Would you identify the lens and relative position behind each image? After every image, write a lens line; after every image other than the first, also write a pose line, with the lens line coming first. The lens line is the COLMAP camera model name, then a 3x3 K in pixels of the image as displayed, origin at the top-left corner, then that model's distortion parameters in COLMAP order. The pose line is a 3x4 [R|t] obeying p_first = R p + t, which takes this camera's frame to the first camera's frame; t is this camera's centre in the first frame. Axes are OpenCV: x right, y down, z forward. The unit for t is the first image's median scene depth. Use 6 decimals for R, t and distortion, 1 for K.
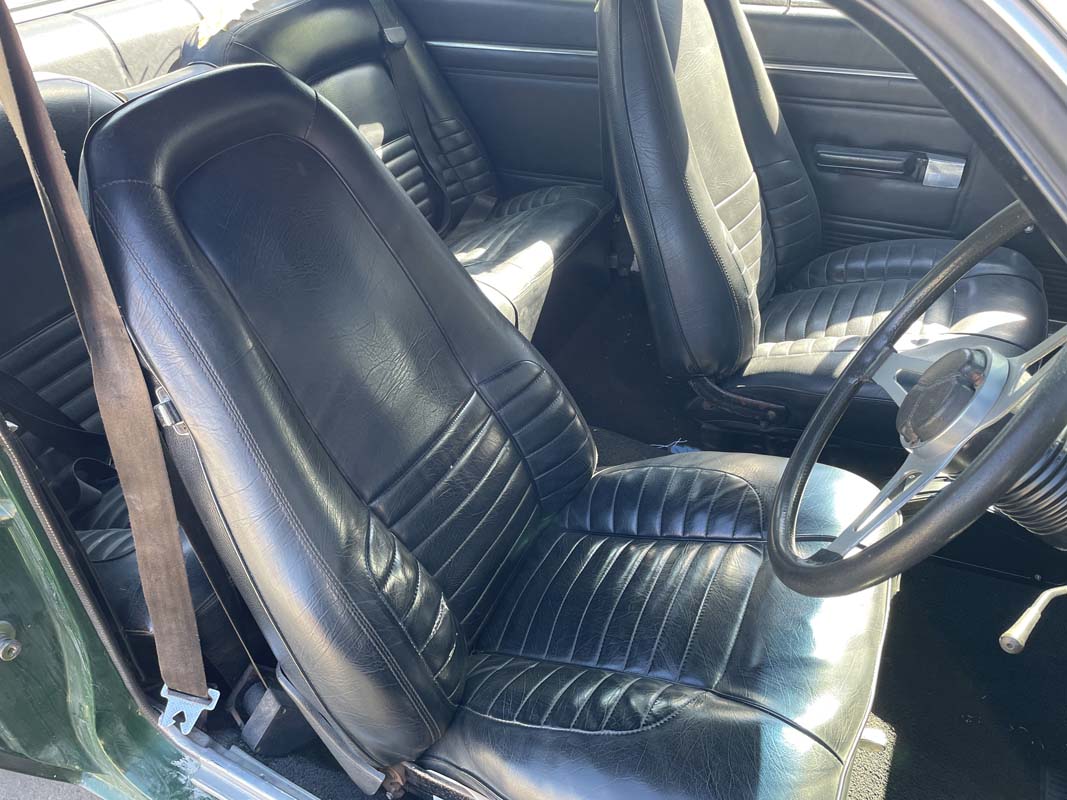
lens RADIAL K [[804.7, 0, 533.2], [0, 804.7, 395.6], [0, 0, 1]] dist [0.098747, -0.132538]
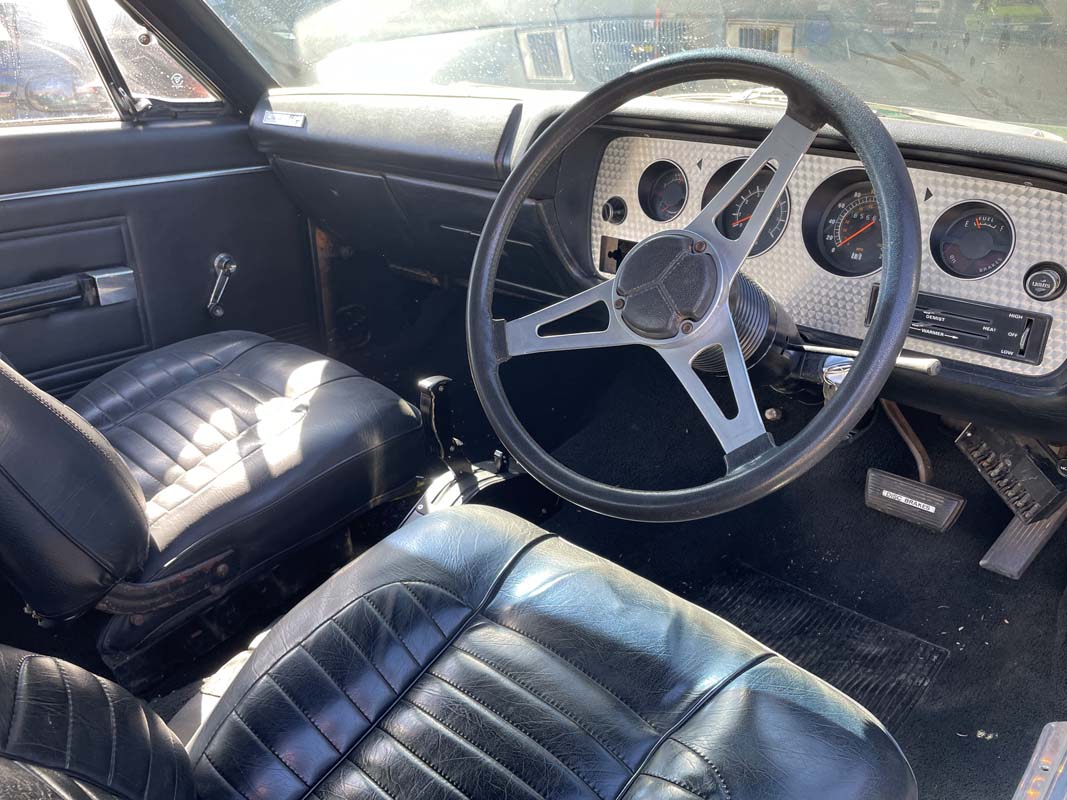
lens RADIAL K [[804.7, 0, 533.2], [0, 804.7, 395.6], [0, 0, 1]] dist [0.098747, -0.132538]
pose [[0.276626, -0.341732, 0.898163, -0.248457], [0.562706, 0.815247, 0.136876, -0.049194], [-0.779000, 0.467538, 0.417813, 0.385426]]
